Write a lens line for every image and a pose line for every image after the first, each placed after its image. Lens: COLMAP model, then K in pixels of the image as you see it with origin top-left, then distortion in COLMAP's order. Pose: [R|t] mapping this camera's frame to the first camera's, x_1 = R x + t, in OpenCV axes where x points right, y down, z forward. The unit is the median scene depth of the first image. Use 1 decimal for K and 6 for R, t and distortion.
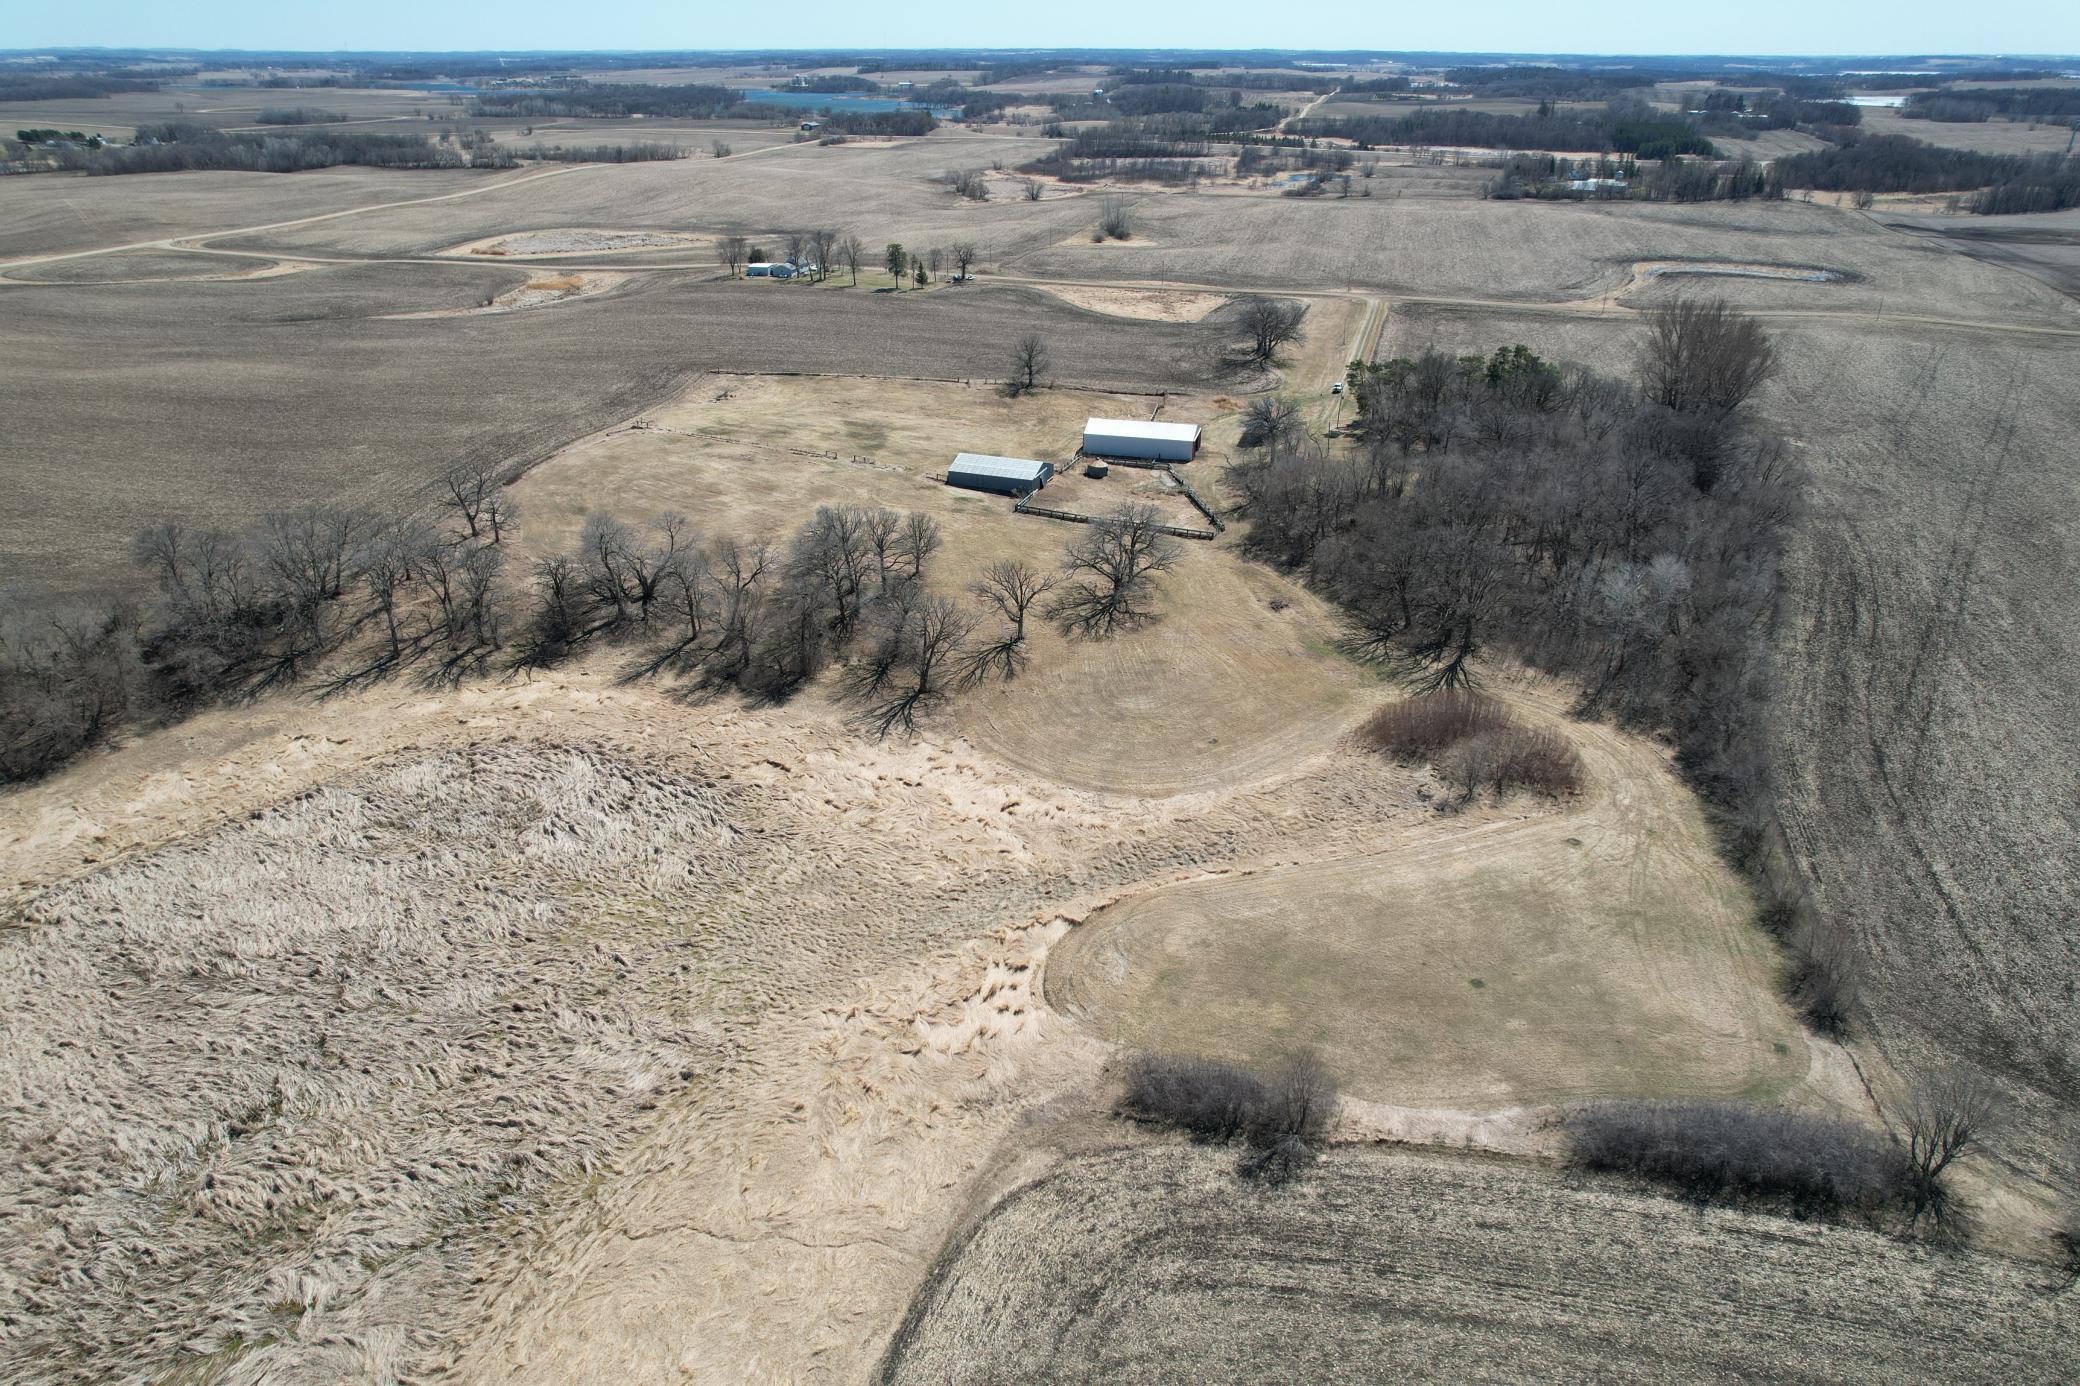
lens RADIAL K [[1331.6, 0, 1039.9], [0, 1331.6, 705.4], [0, 0, 1]] dist [-0.075375, 0.067563]
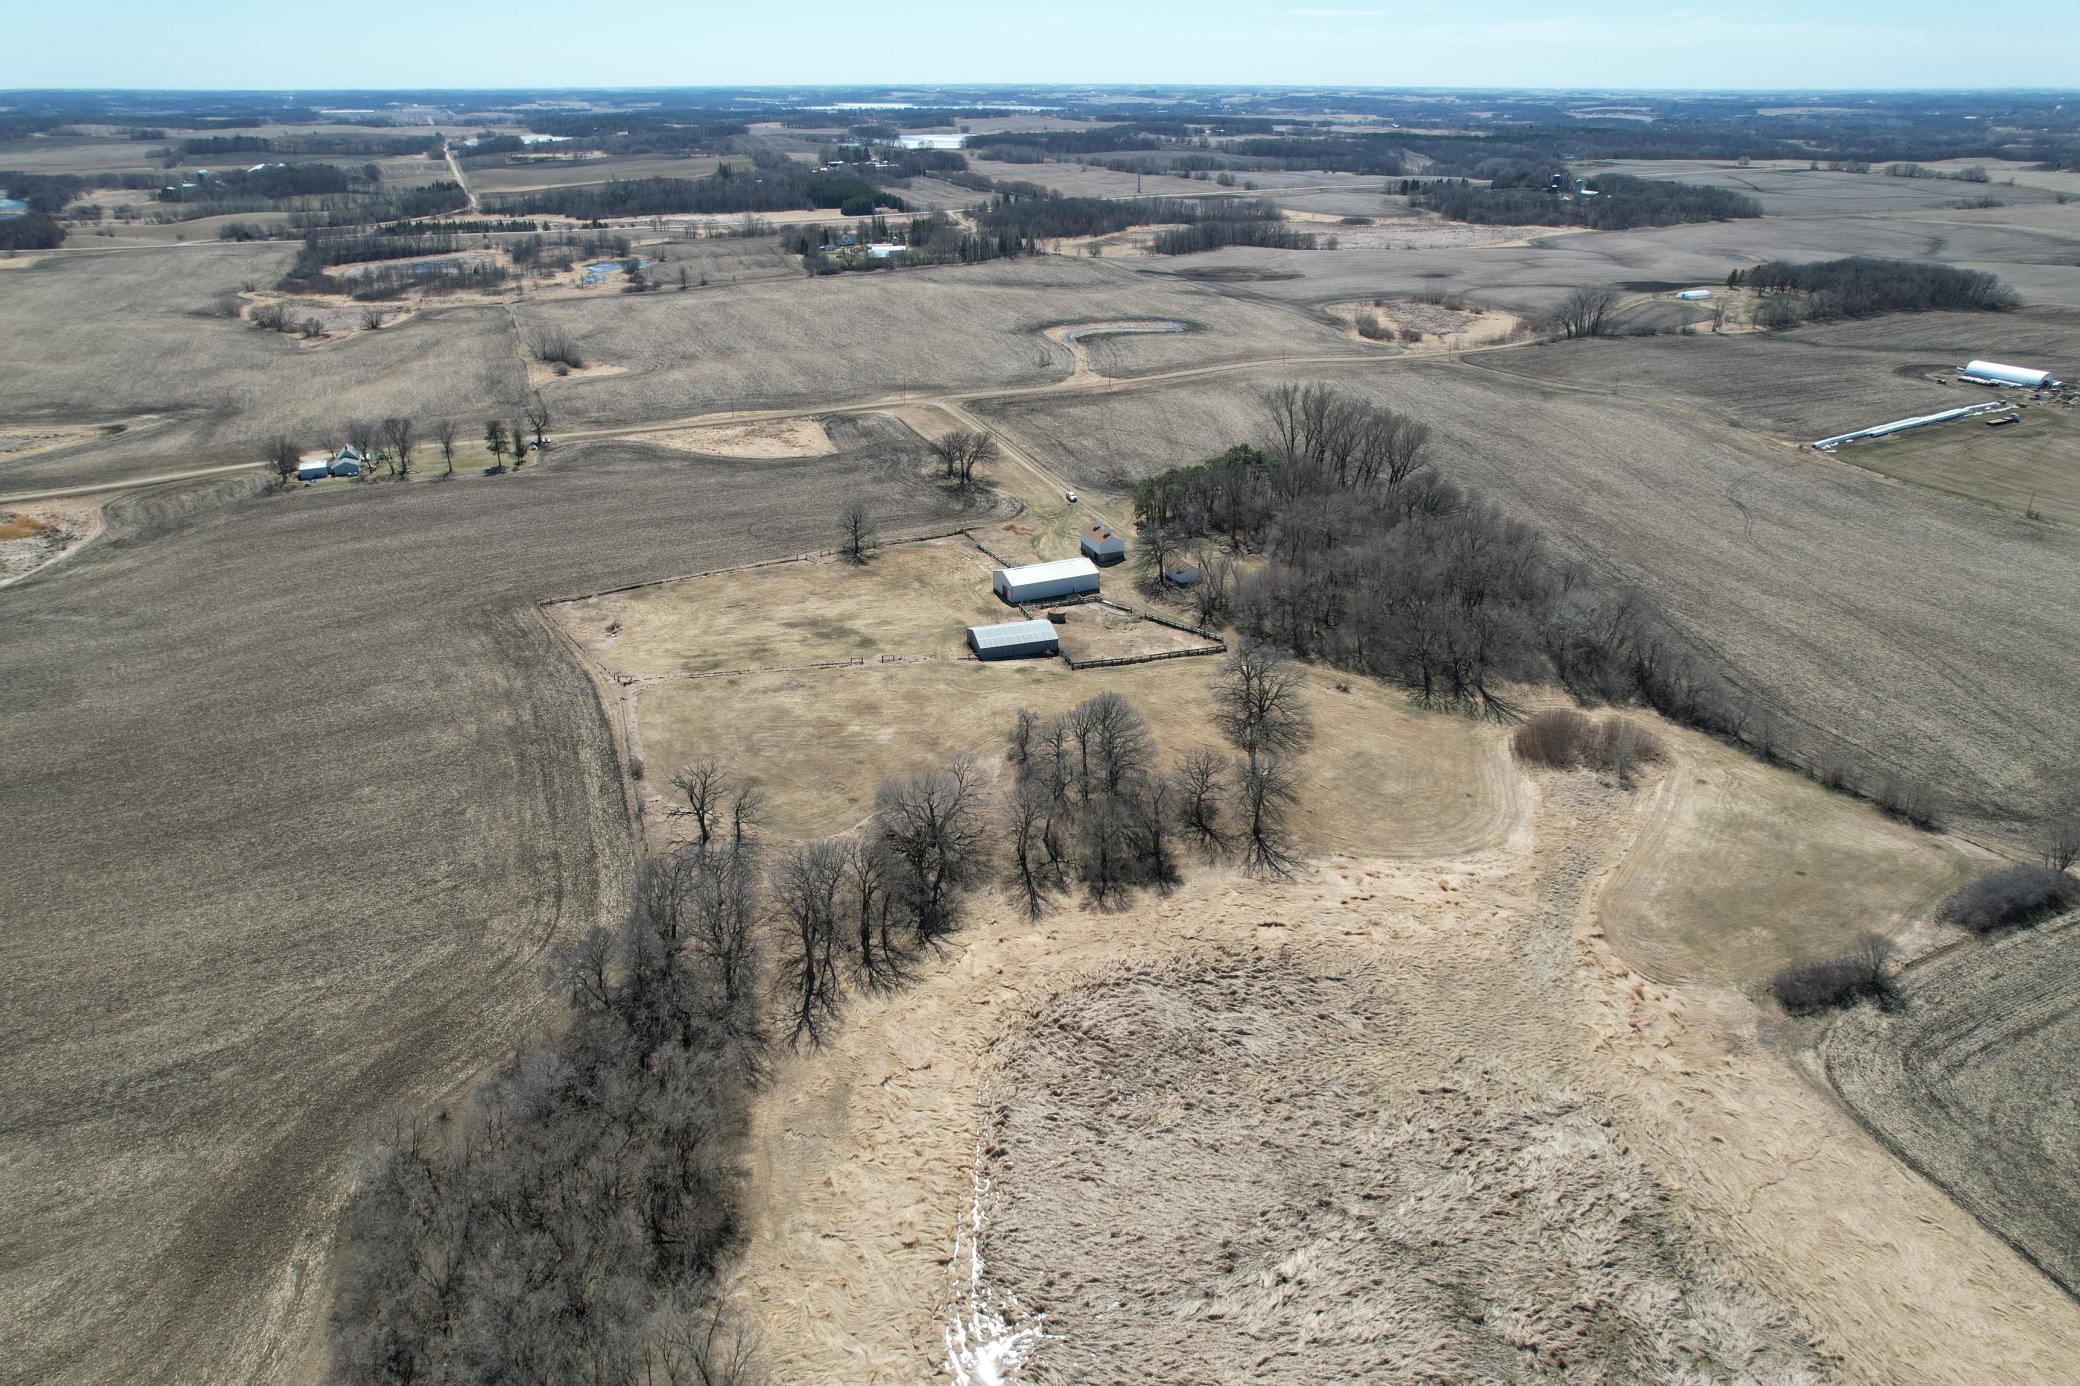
lens RADIAL K [[1331.6, 0, 1038.2], [0, 1331.6, 721.9], [0, 0, 1]] dist [-0.075375, 0.067563]
pose [[0.786325, -0.276032, 0.552719, -0.828371], [0.281326, 0.956482, 0.077447, -0.240077], [-0.550044, 0.094595, 0.829761, 0.083738]]
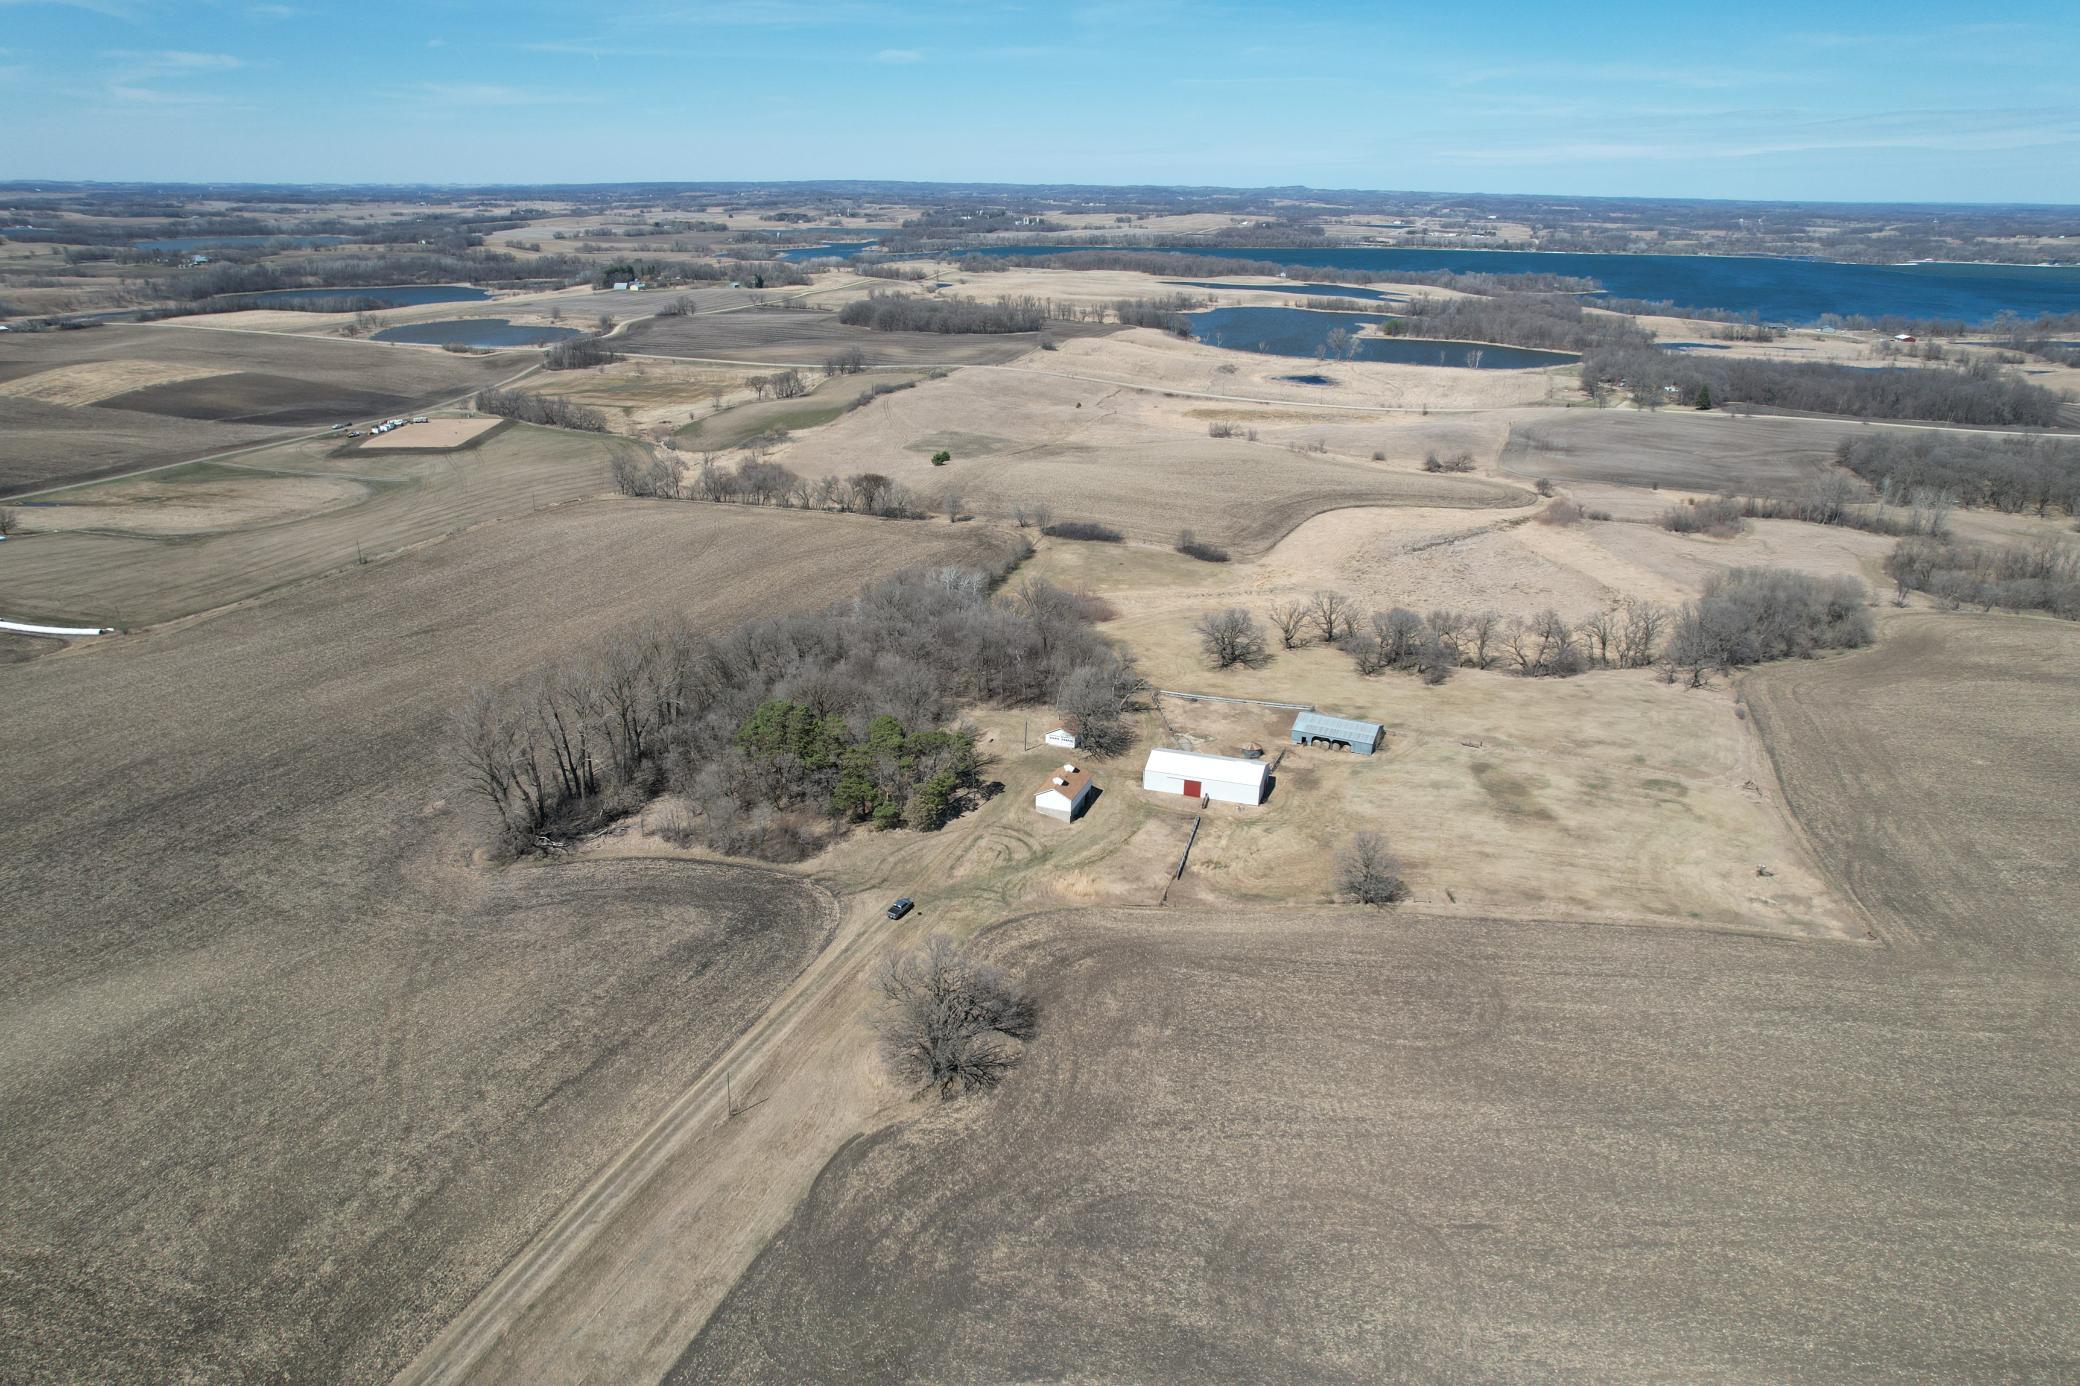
lens RADIAL K [[1331.6, 0, 1041.3], [0, 1331.6, 705.1], [0, 0, 1]] dist [-0.075375, 0.067563]
pose [[-0.996945, -0.041037, 0.066464, 0.185948], [0.022787, 0.661078, 0.749971, -1.312169], [-0.074714, 0.749194, -0.658123, 2.209168]]
